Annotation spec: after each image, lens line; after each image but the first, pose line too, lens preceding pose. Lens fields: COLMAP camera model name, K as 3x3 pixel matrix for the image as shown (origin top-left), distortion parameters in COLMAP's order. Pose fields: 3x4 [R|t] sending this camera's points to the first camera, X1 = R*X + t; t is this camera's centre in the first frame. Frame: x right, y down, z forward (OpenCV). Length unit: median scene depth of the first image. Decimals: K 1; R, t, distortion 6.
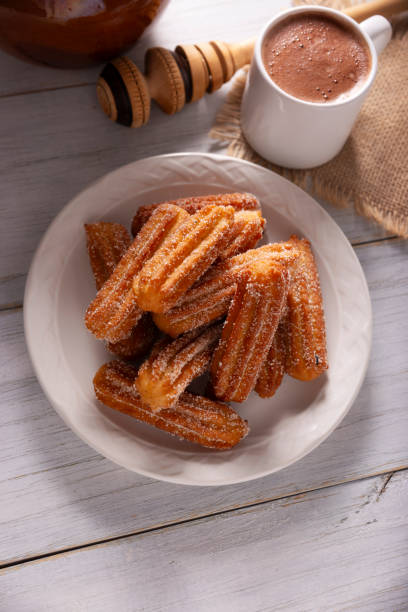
lens RADIAL K [[1063.8, 0, 205.8], [0, 1063.8, 308.2], [0, 0, 1]] dist [0.300199, 0.000000]
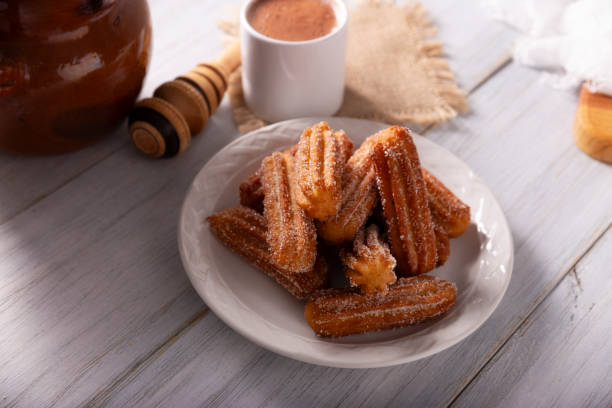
lens RADIAL K [[1063.8, 0, 326.0], [0, 1063.8, 202.7], [0, 0, 1]] dist [0.300199, 0.000000]
pose [[0.804009, -0.471551, 0.362229, -0.394947], [0.568759, 0.787569, -0.237165, 0.223425], [-0.173445, 0.396704, 0.901411, 0.051174]]
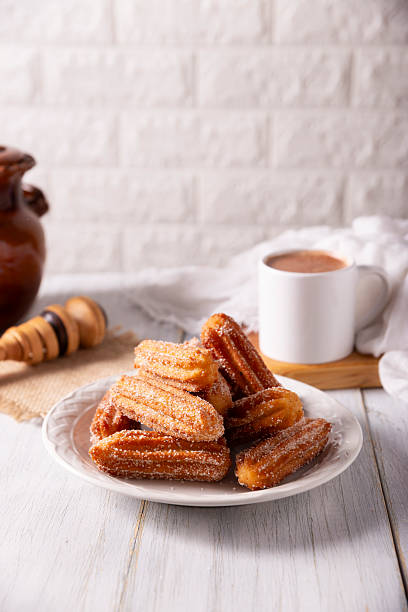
lens RADIAL K [[1063.8, 0, 204.6], [0, 1063.8, 304.1], [0, 0, 1]] dist [0.300199, 0.000000]
pose [[0.300326, -0.417799, 0.857466, -0.921622], [0.905420, 0.407643, -0.118498, 0.085808], [-0.300031, 0.811955, 0.500709, 0.349562]]
